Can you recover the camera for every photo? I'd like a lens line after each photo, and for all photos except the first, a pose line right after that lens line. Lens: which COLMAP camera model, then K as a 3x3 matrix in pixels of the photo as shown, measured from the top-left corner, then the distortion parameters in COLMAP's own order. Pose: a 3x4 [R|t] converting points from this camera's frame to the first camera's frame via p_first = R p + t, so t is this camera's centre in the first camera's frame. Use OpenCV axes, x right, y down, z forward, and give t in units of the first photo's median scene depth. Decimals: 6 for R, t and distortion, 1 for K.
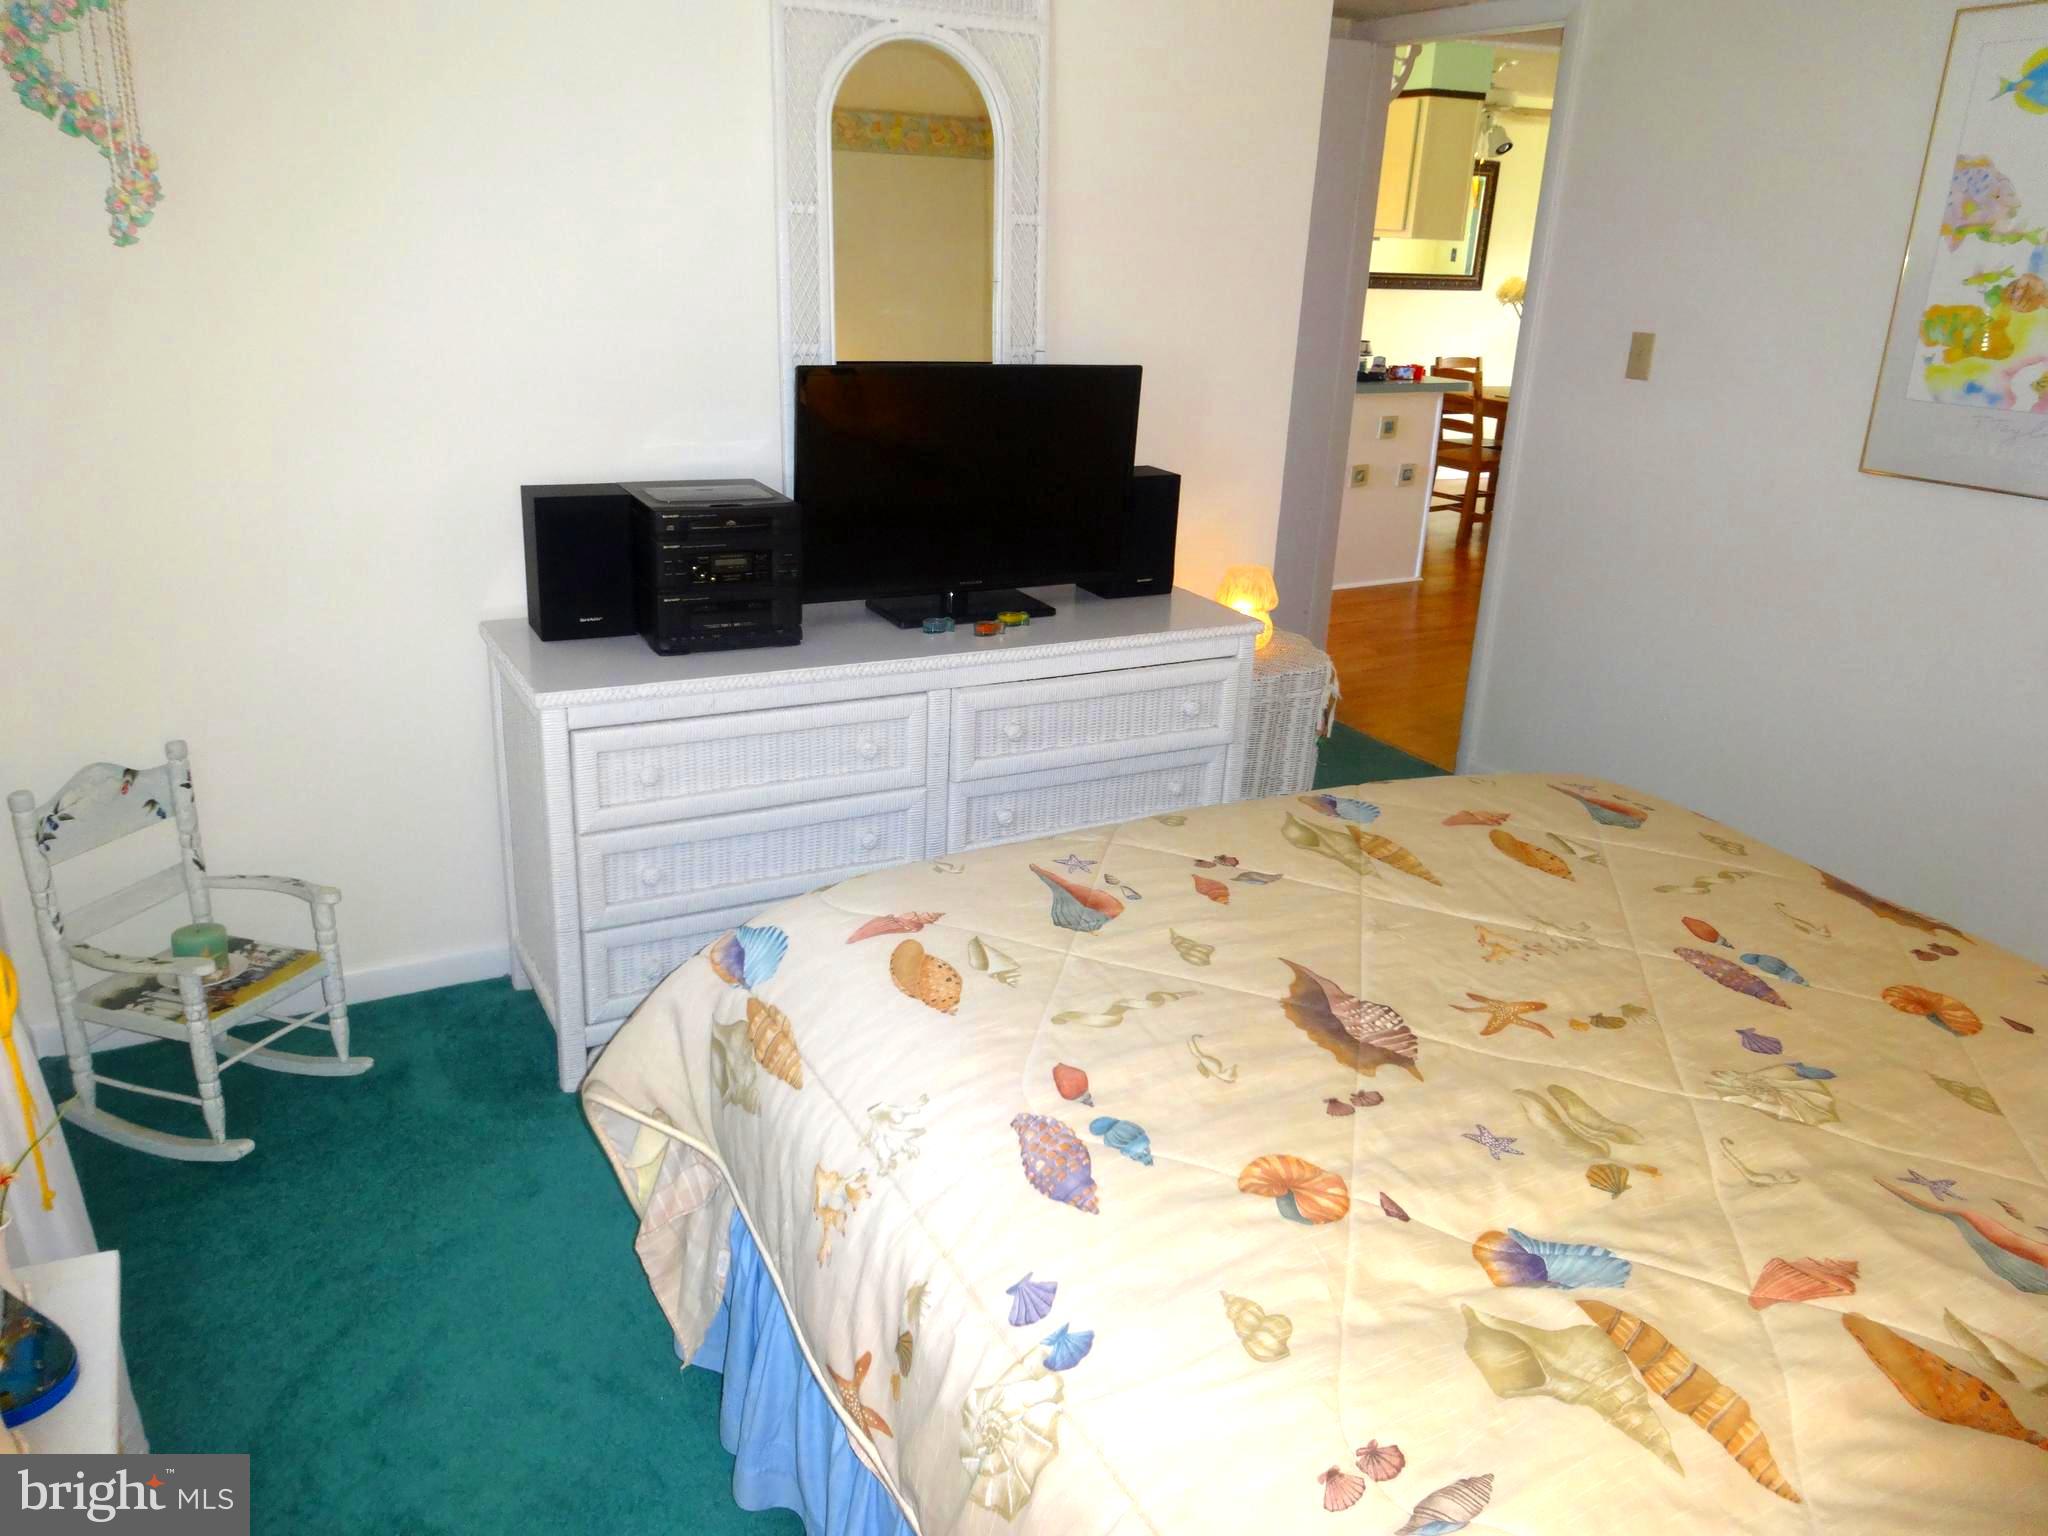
lens RADIAL K [[1516.0, 0, 1017.9], [0, 1516.0, 769.0], [0, 0, 1]] dist [-0.003529, -0.001795]
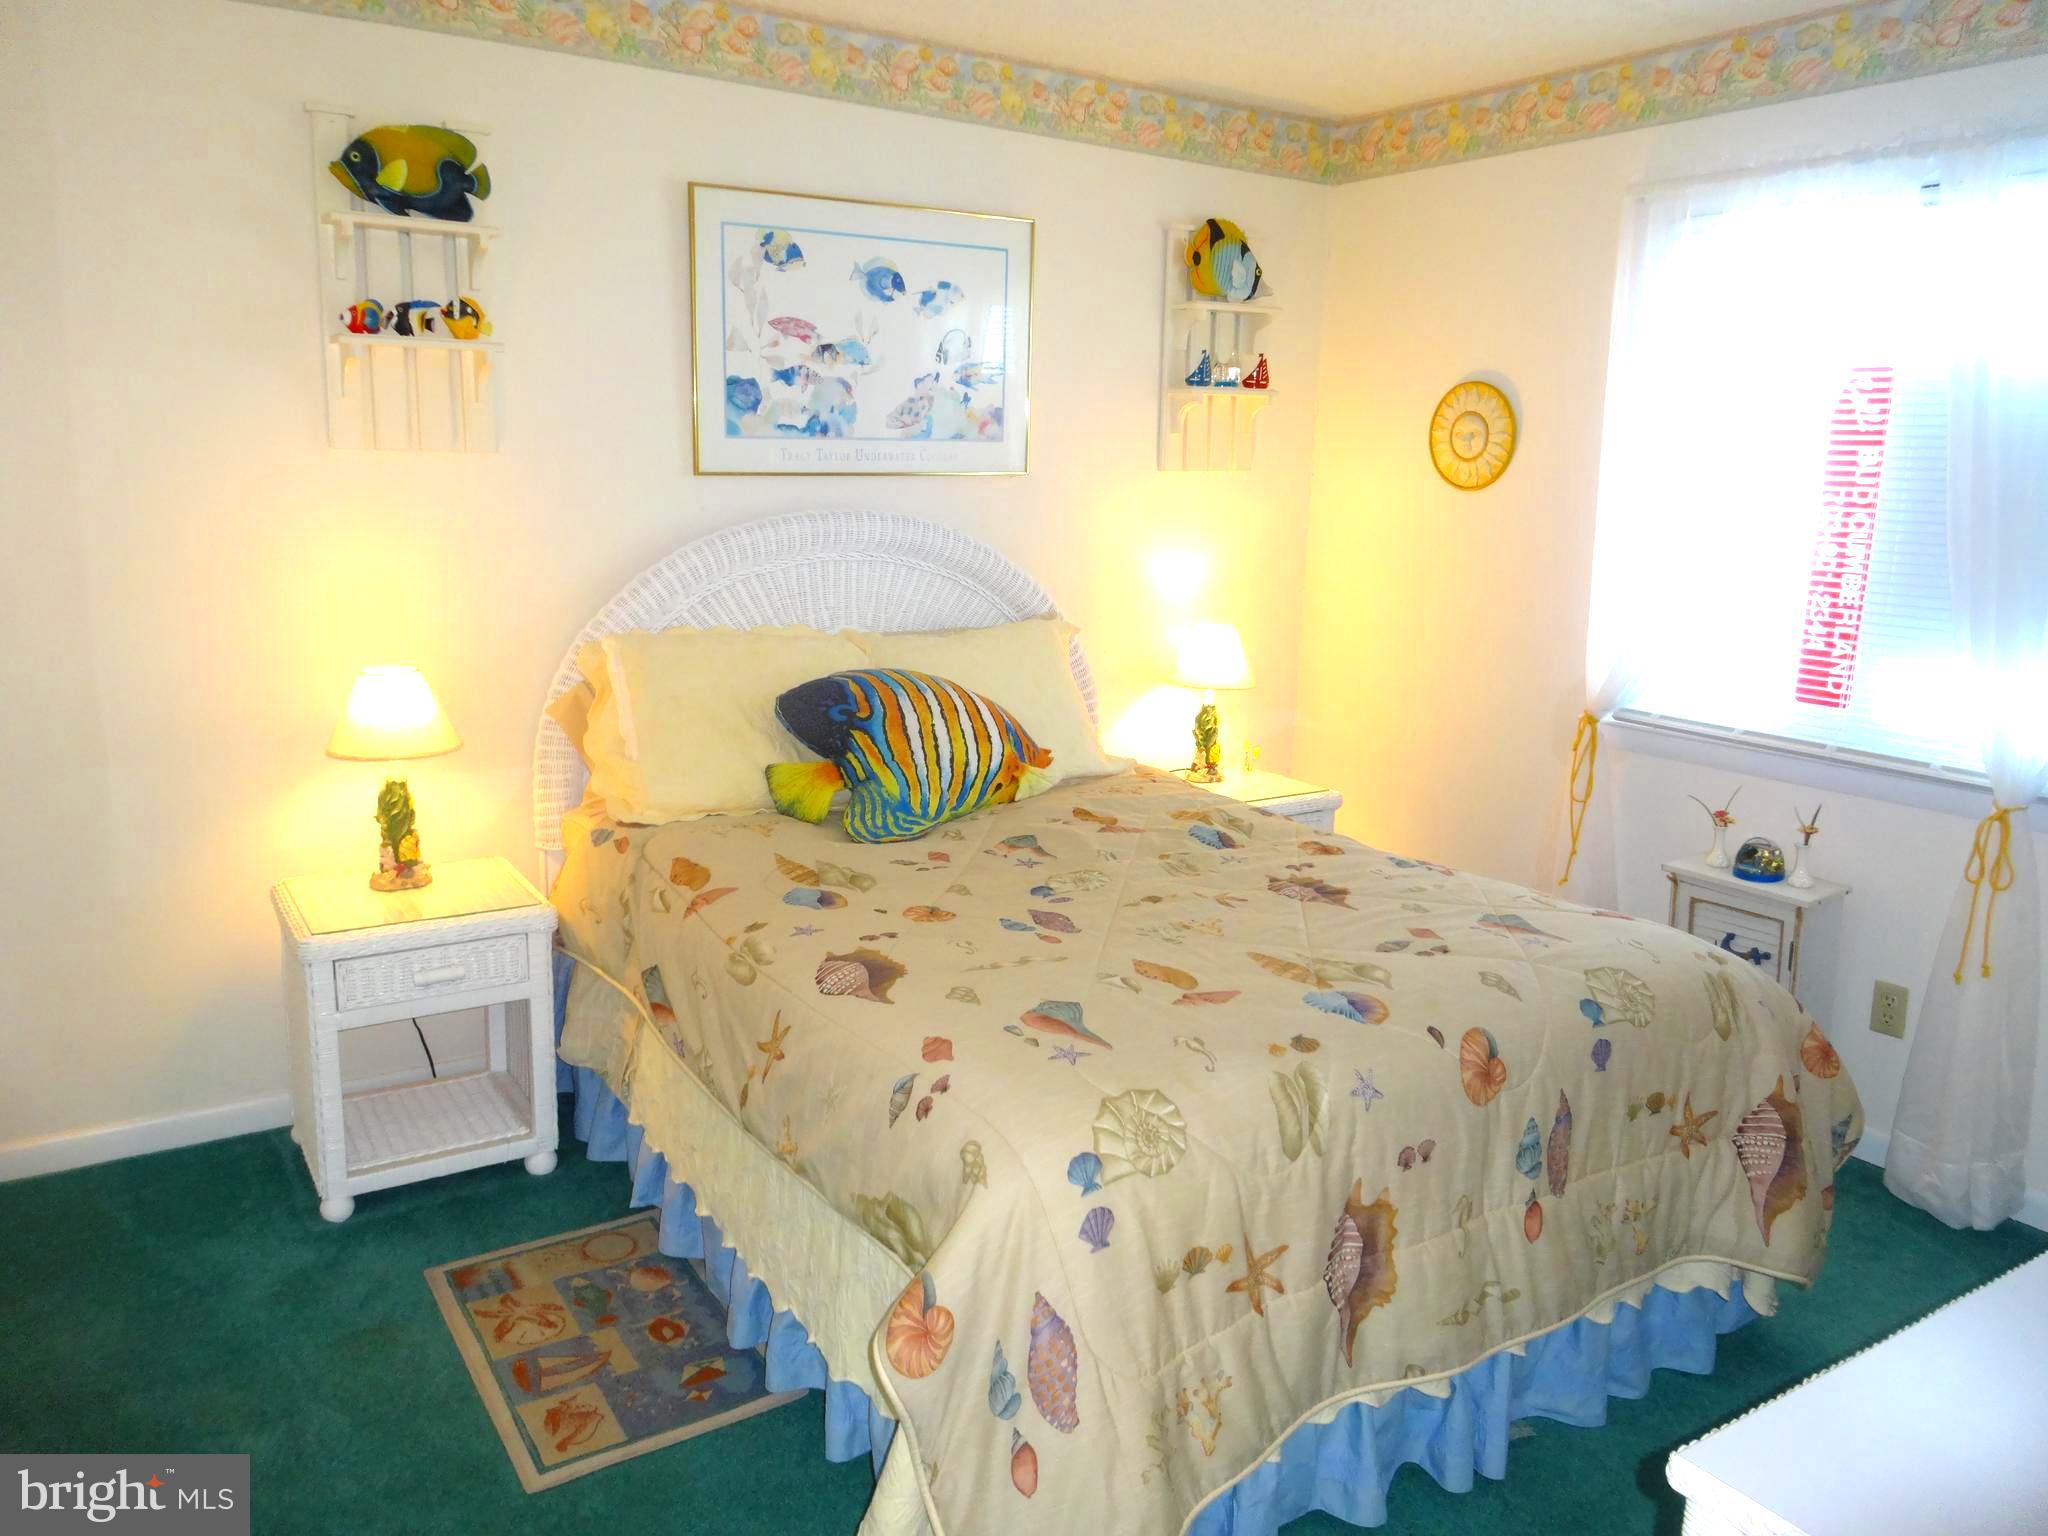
lens RADIAL K [[1547.2, 0, 1024.0], [0, 1547.2, 768.0], [0, 0, 1]] dist [-0.001904, -0.035233]
pose [[-0.994777, -0.047917, -0.090122, 0.535168], [-0.087613, 0.853846, 0.513099, -0.623310], [0.052364, 0.518315, -0.853585, 1.830980]]
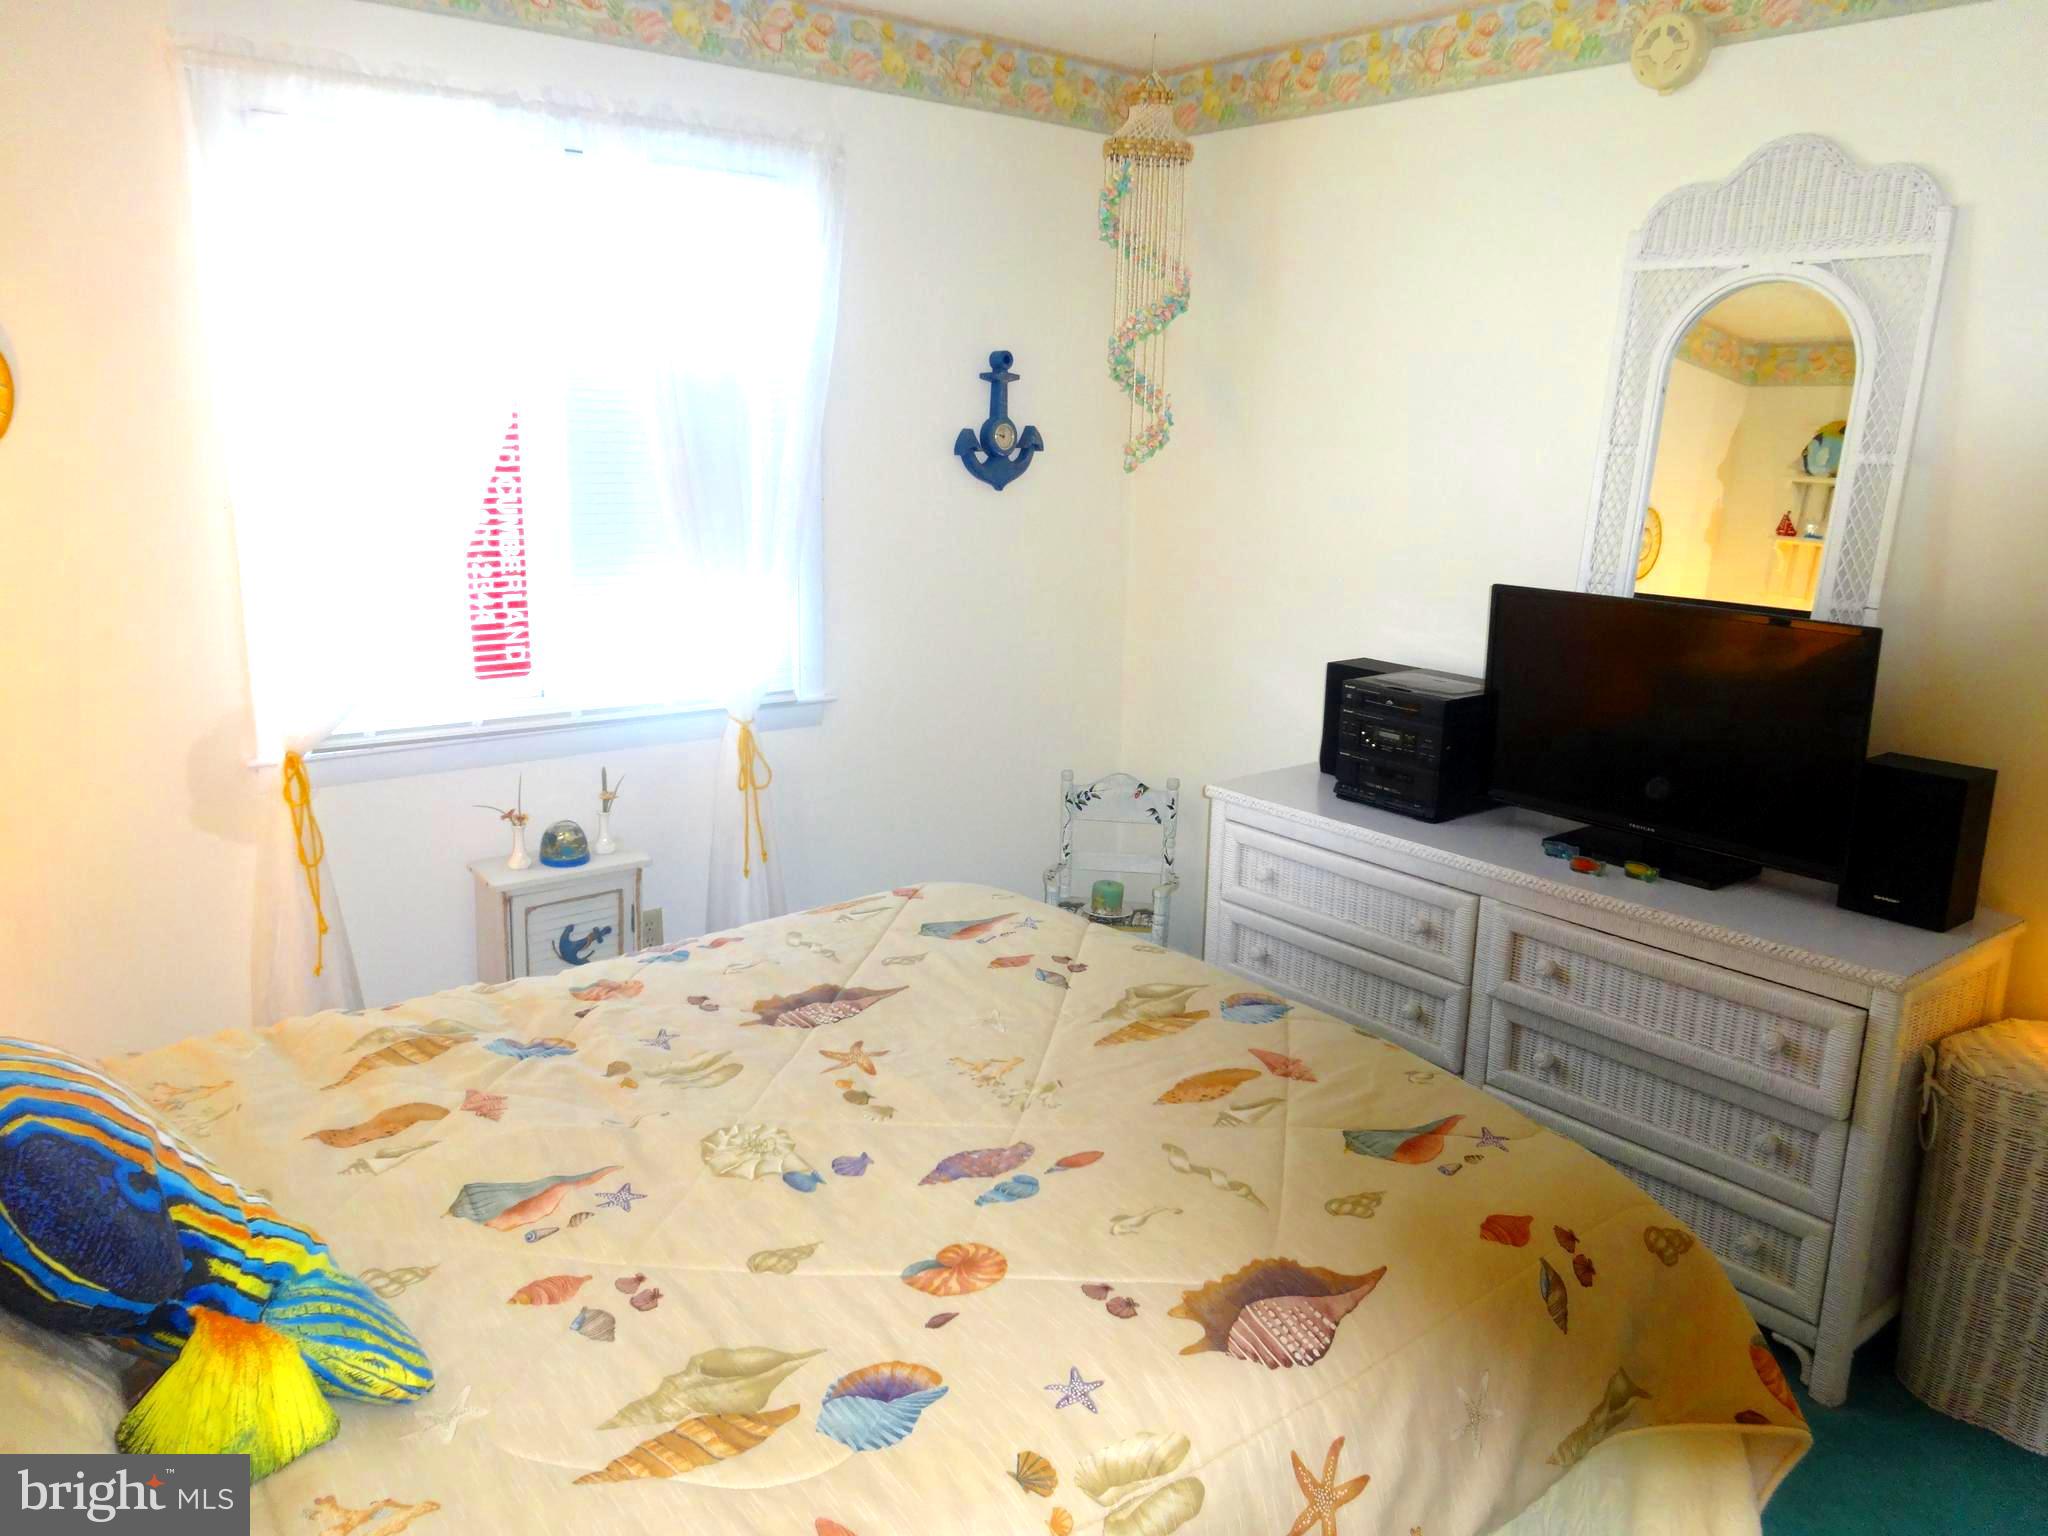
lens RADIAL K [[1516.0, 0, 1017.9], [0, 1516.0, 769.0], [0, 0, 1]] dist [-0.003529, -0.001795]
pose [[0.178882, 0.186494, -0.966034, 1.158824], [-0.346588, 0.930876, 0.115529, -0.189791], [0.920803, 0.314149, 0.231154, 0.598916]]
